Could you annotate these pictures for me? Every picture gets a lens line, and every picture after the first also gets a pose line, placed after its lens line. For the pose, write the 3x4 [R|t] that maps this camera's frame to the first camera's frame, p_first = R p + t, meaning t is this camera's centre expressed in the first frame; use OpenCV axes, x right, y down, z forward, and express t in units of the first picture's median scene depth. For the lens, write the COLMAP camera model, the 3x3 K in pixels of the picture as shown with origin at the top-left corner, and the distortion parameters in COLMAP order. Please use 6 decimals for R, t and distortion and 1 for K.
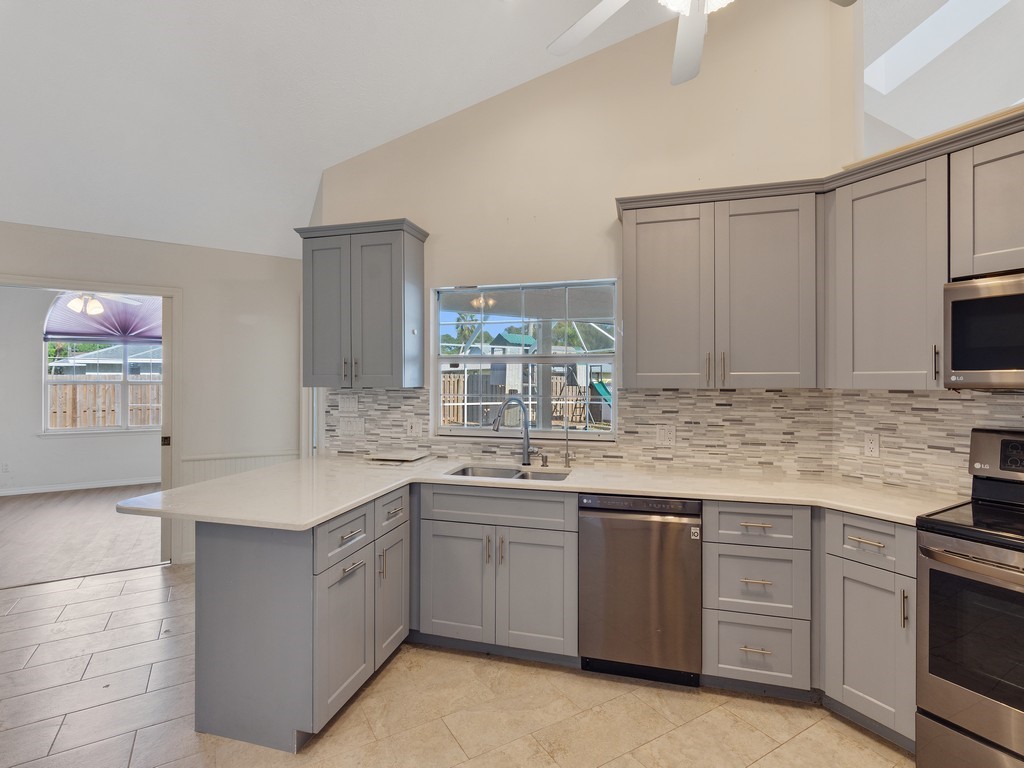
lens RADIAL K [[491.6, 0, 502.0], [0, 491.6, 380.8], [0, 0, 1]] dist [-0.013374, -0.000783]
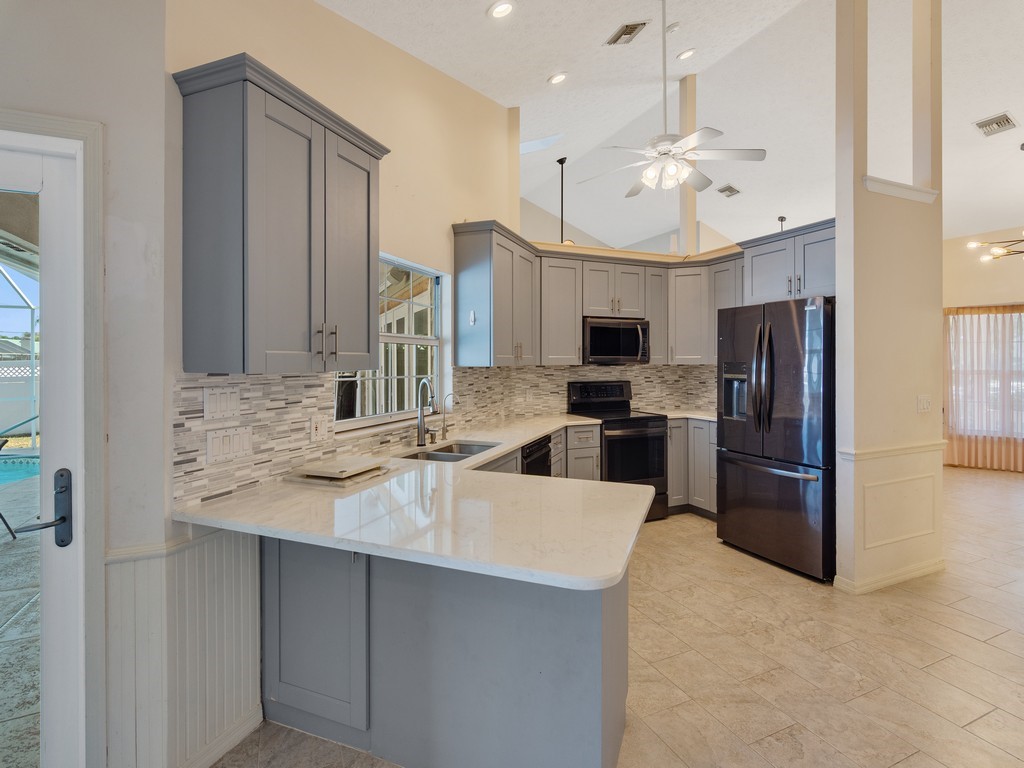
lens RADIAL K [[491.6, 0, 495.5], [0, 491.6, 368.1], [0, 0, 1]] dist [-0.013374, -0.000783]
pose [[0.134244, -0.013440, 0.990857, -0.841979], [0.004340, 0.999906, 0.012974, 0.001480], [-0.990939, 0.002558, 0.134290, 0.659422]]
